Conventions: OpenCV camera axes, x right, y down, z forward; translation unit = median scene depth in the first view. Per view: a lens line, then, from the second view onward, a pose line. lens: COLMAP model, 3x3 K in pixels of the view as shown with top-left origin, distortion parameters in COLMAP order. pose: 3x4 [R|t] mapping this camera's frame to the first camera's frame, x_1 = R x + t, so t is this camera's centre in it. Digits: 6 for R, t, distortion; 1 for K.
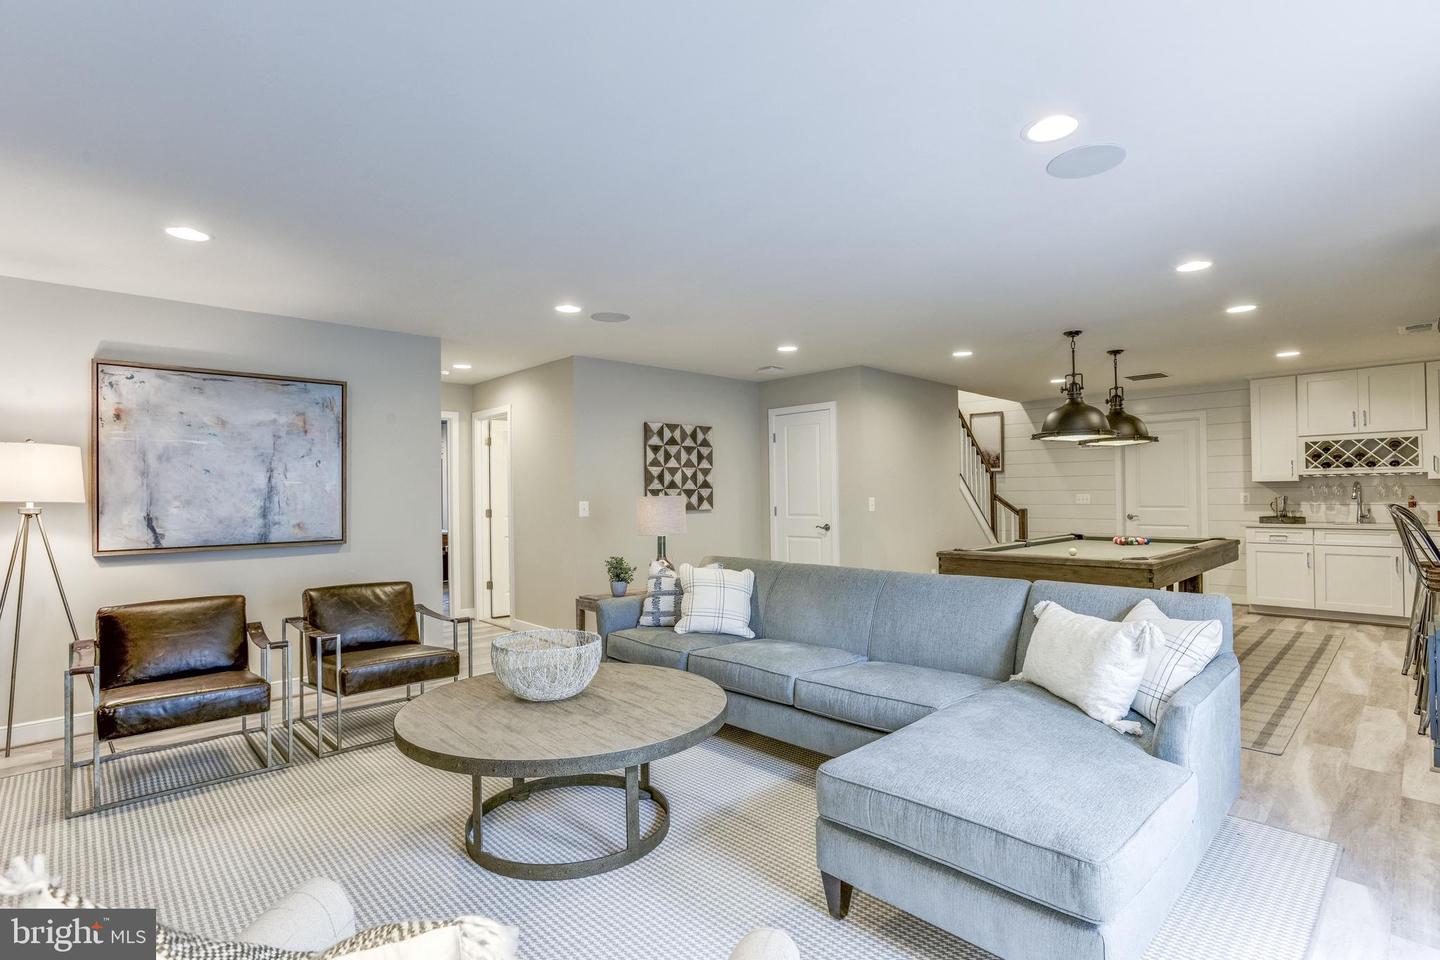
lens RADIAL K [[696.5, 0, 720.8], [0, 696.5, 492.5], [0, 0, 1]] dist [-0.029184, 0.000168]
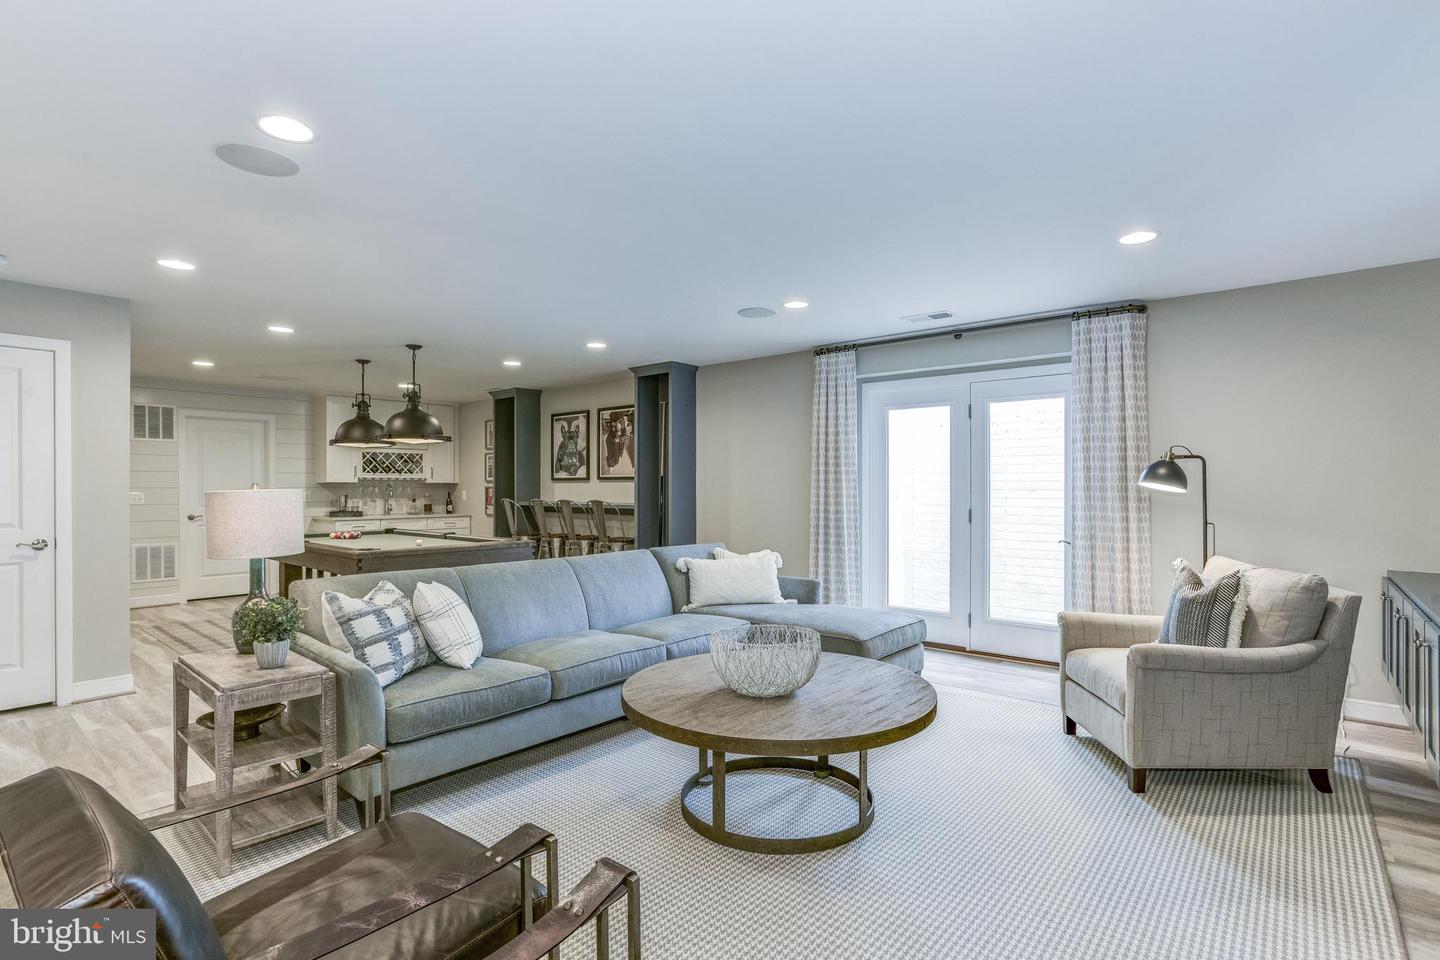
lens RADIAL K [[696.5, 0, 720.8], [0, 696.5, 492.5], [0, 0, 1]] dist [-0.029184, 0.000168]
pose [[-0.105105, 0.003957, 0.994453, -0.595618], [-0.000658, 0.999992, -0.004048, 0.007974], [-0.994461, -0.001080, -0.105102, 0.570483]]
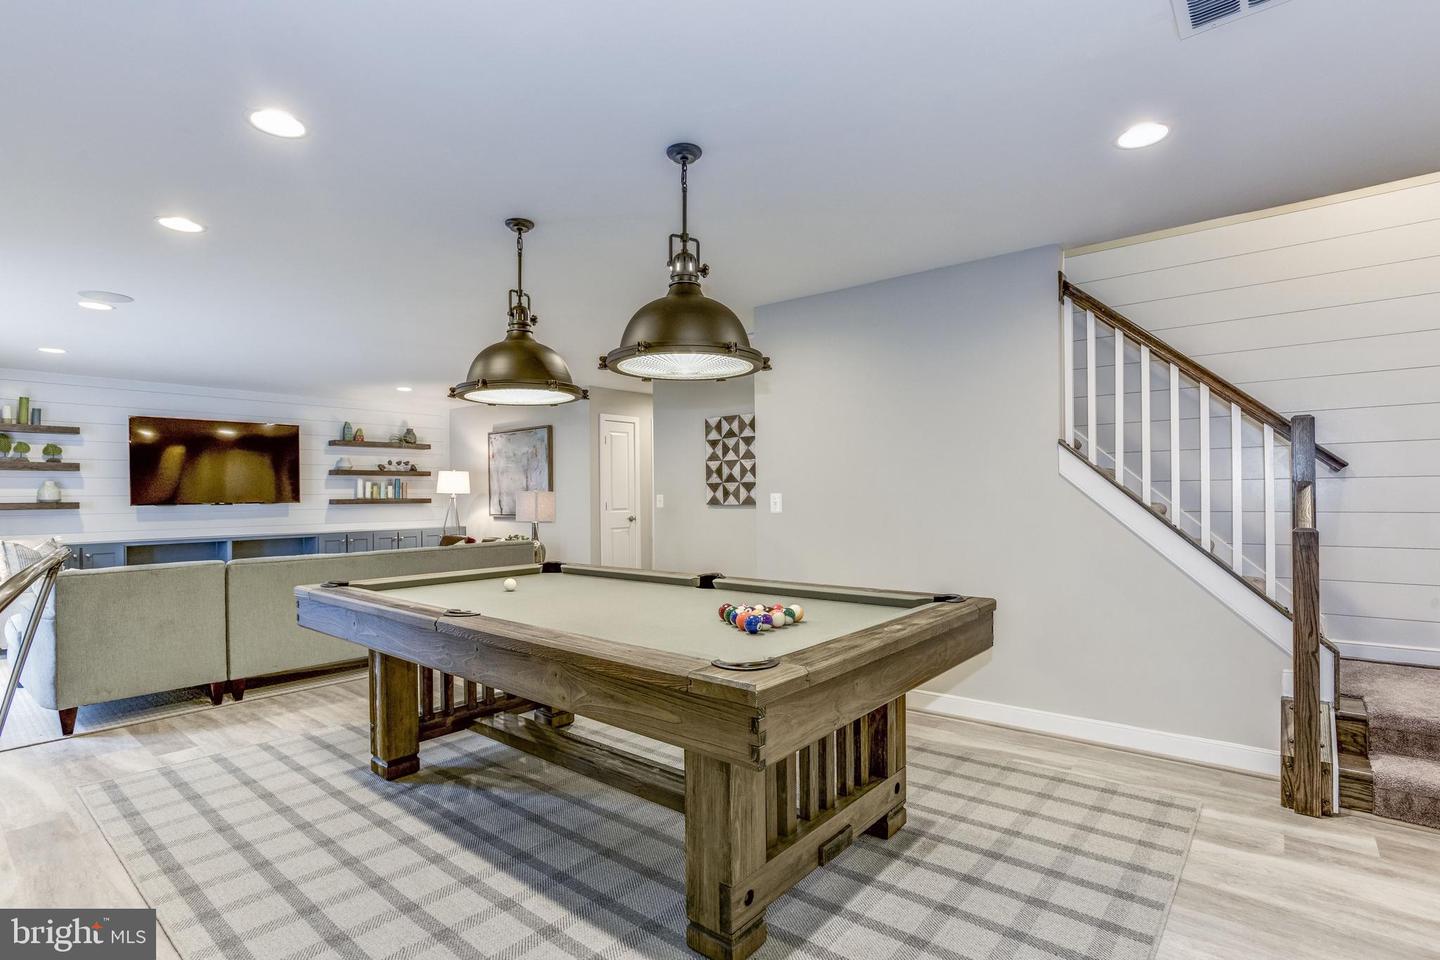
lens RADIAL K [[696.5, 0, 720.8], [0, 696.5, 492.5], [0, 0, 1]] dist [-0.029184, 0.000168]
pose [[0.119636, 0.001248, -0.992817, 0.910947], [0.008871, 0.999958, 0.002326, 0.006732], [0.992778, -0.009086, 0.119620, 0.881043]]
